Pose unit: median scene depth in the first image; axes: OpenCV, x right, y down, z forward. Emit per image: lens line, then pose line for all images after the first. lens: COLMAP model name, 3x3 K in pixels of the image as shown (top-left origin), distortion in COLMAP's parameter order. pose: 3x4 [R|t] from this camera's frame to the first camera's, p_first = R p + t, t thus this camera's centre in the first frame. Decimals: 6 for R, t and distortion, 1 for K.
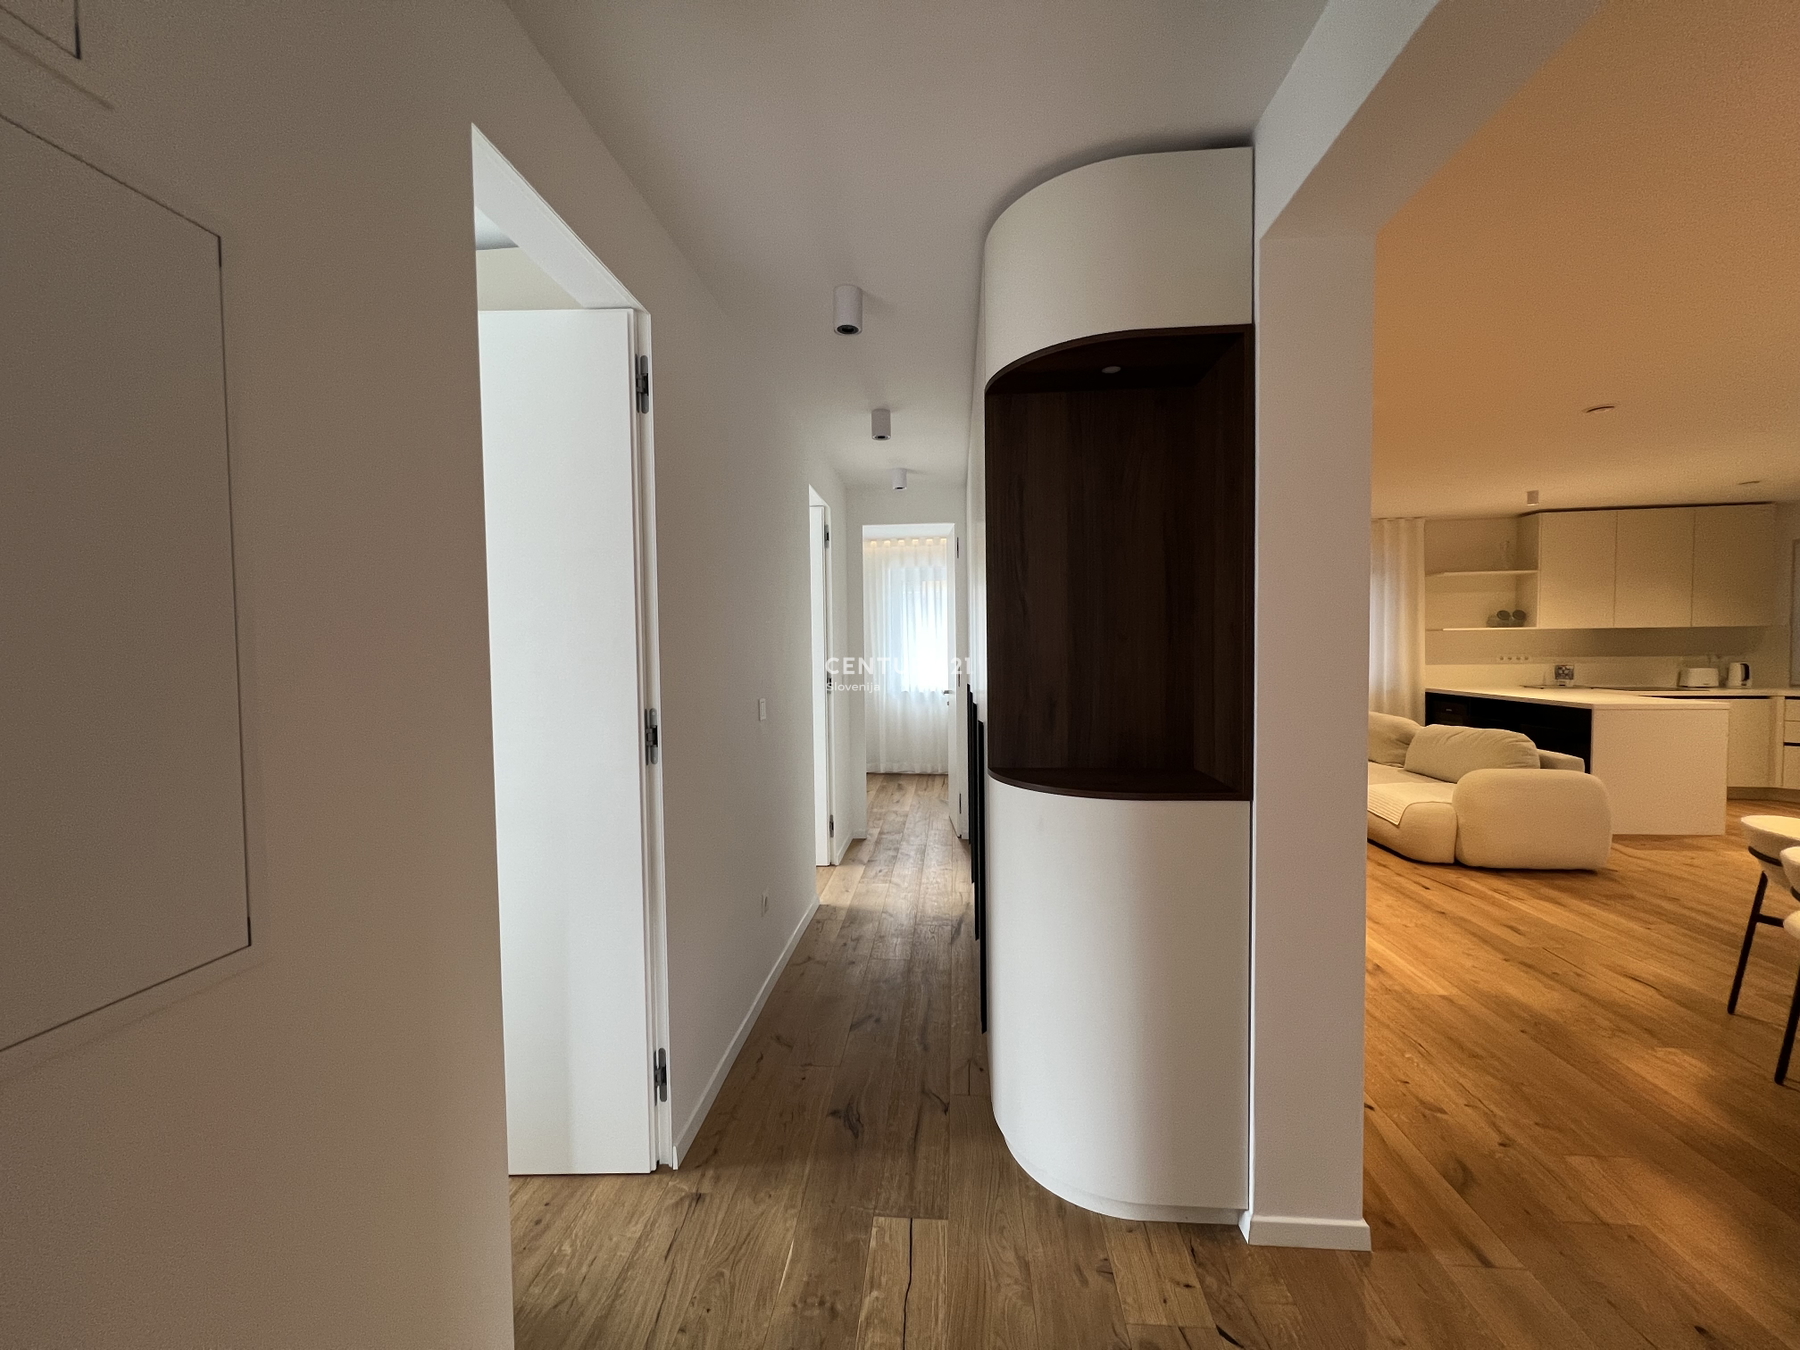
lens RADIAL K [[718.6, 0, 904.8], [0, 718.6, 669.4], [0, 0, 1]] dist [0.002441, -0.000001]
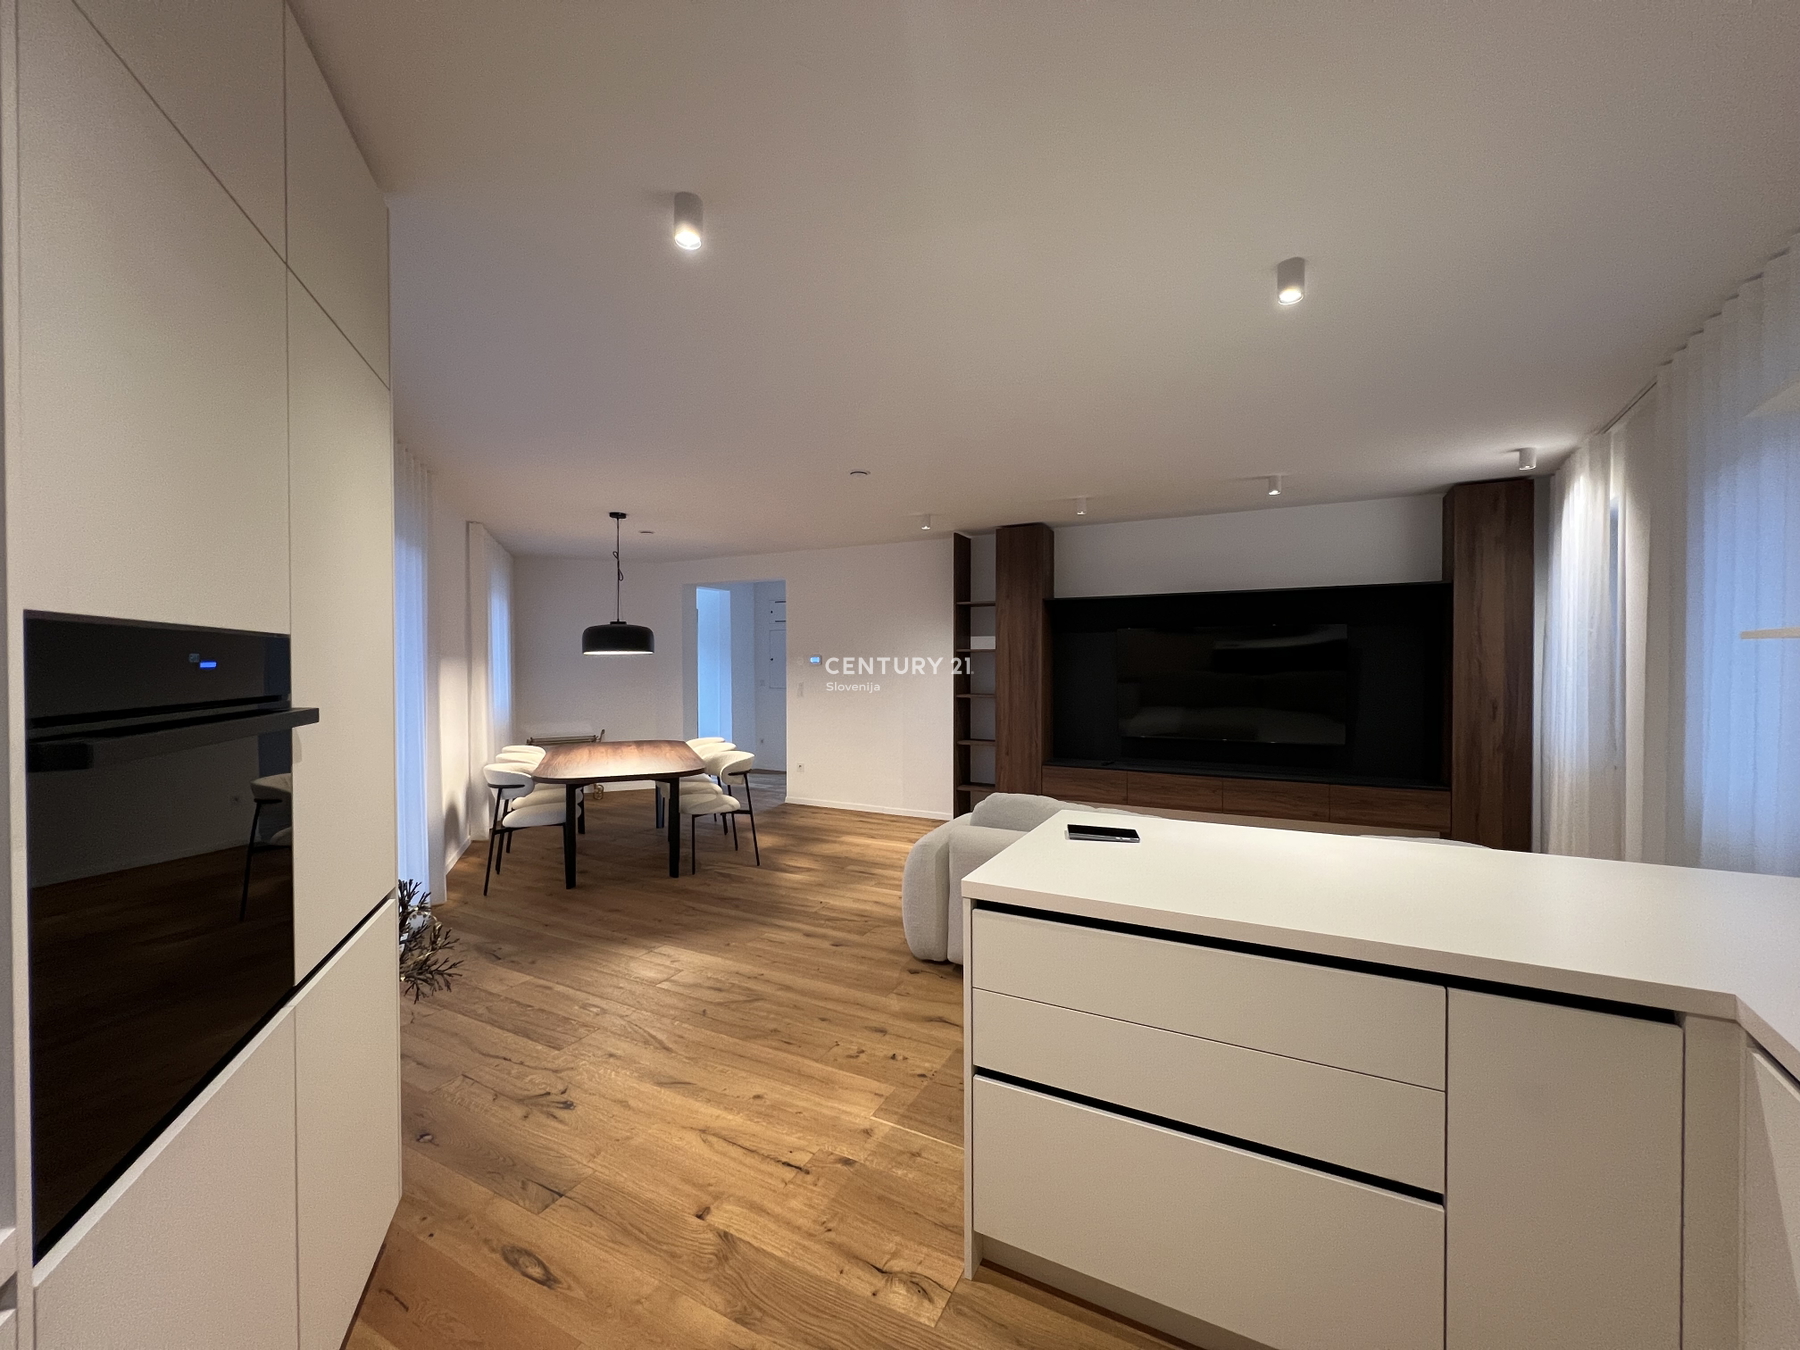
lens RADIAL K [[718.6, 0, 895.5], [0, 718.6, 671.2], [0, 0, 1]] dist [0.002441, -0.000001]
pose [[-0.397228, 0.017861, -0.917546, 1.179979], [-0.026304, 0.999178, 0.030837, -0.046311], [0.917343, 0.036385, -0.396432, 0.889887]]
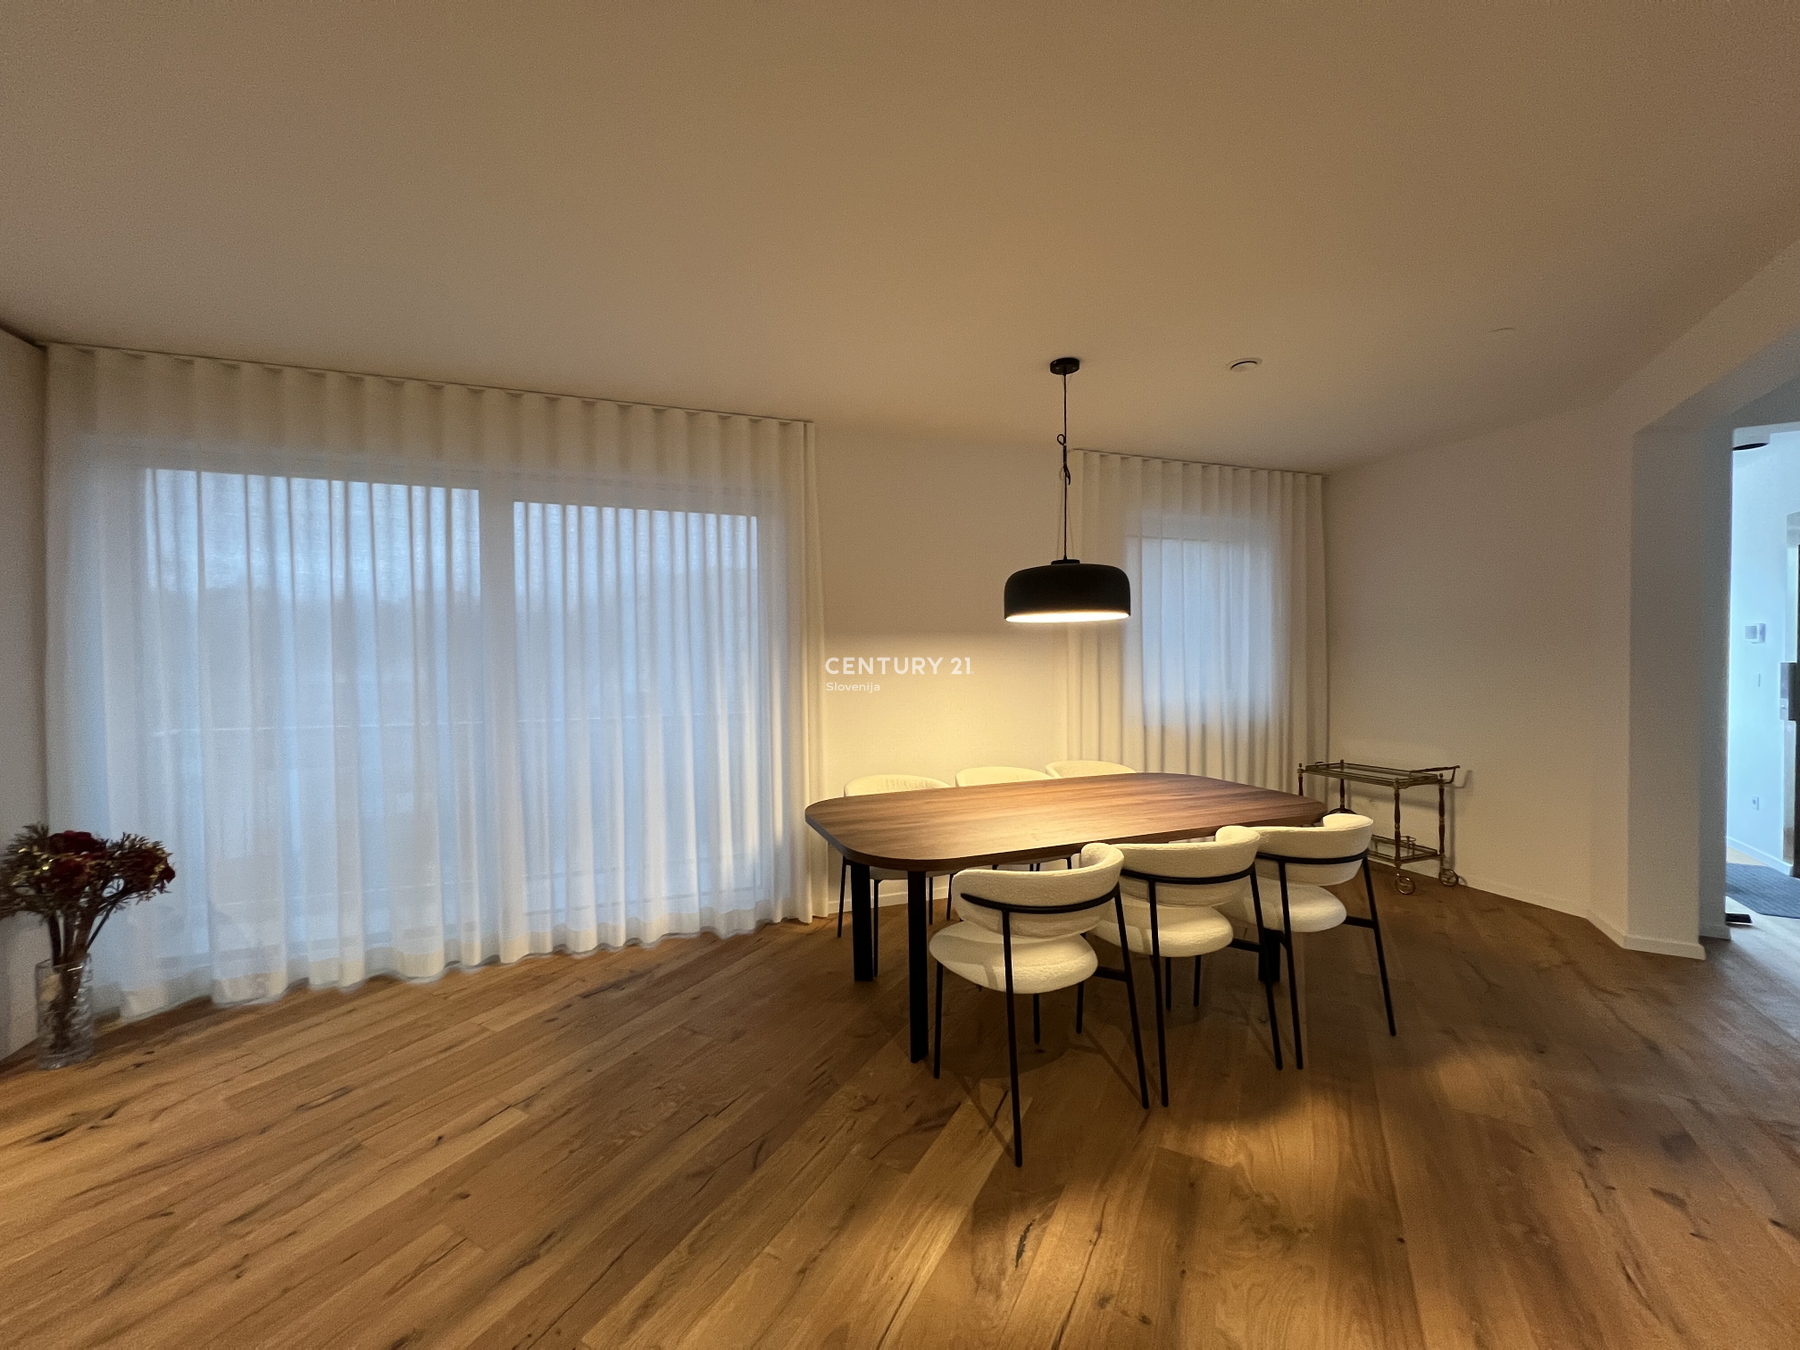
lens RADIAL K [[718.6, 0, 903.5], [0, 718.6, 680.1], [0, 0, 1]] dist [0.002441, -0.000001]
pose [[-0.907717, 0.005329, 0.419549, 0.405709], [0.030461, 0.998118, 0.053226, -0.019963], [-0.418476, 0.061094, -0.906171, 0.715381]]
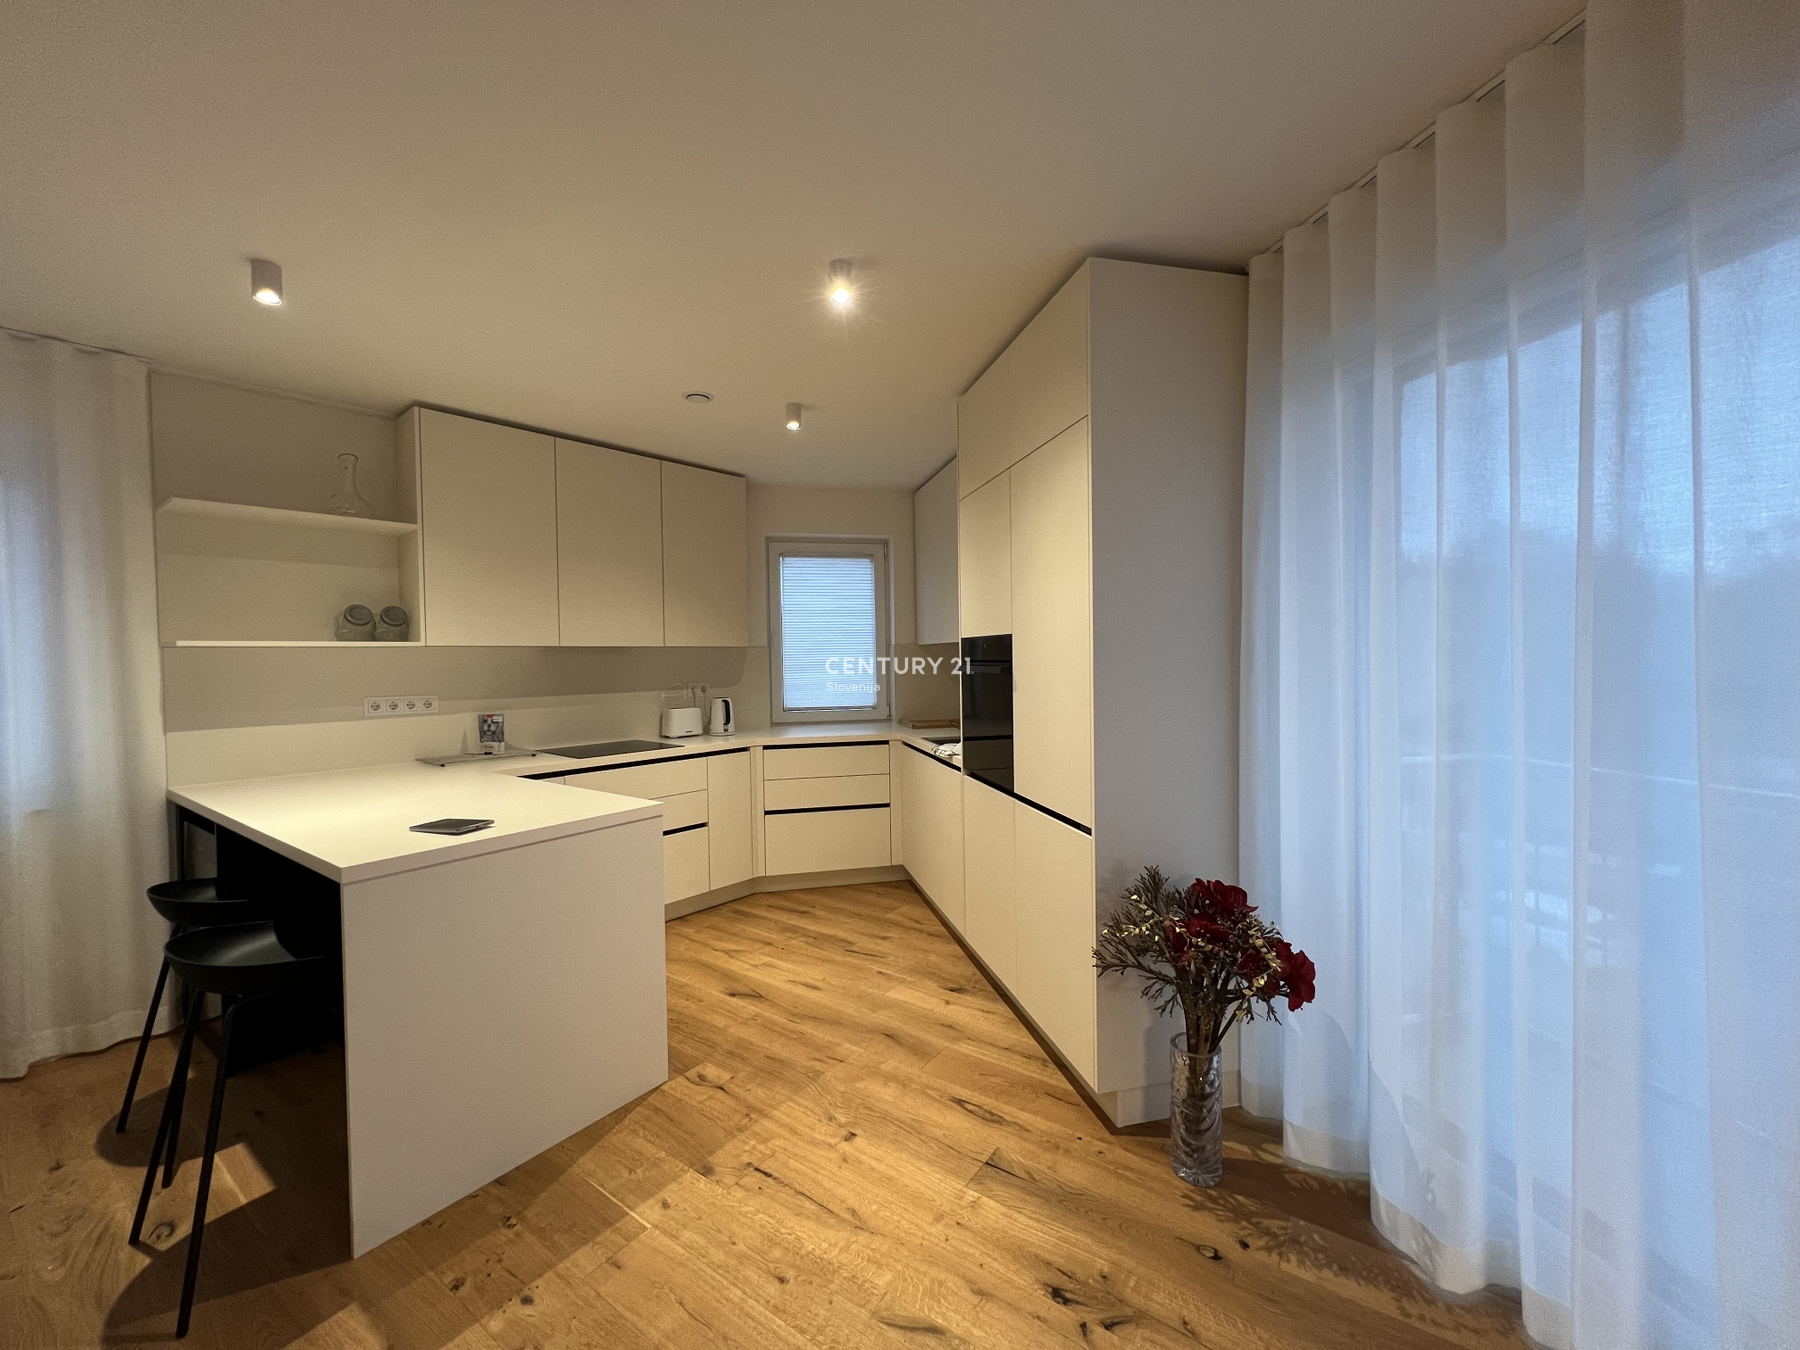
lens RADIAL K [[718.6, 0, 895.1], [0, 718.6, 675.4], [0, 0, 1]] dist [0.002441, -0.000001]
pose [[0.522830, -0.017976, 0.852248, 0.663633], [0.040724, 0.999163, -0.003908, -0.022378], [-0.851464, 0.036750, 0.523124, 0.500047]]
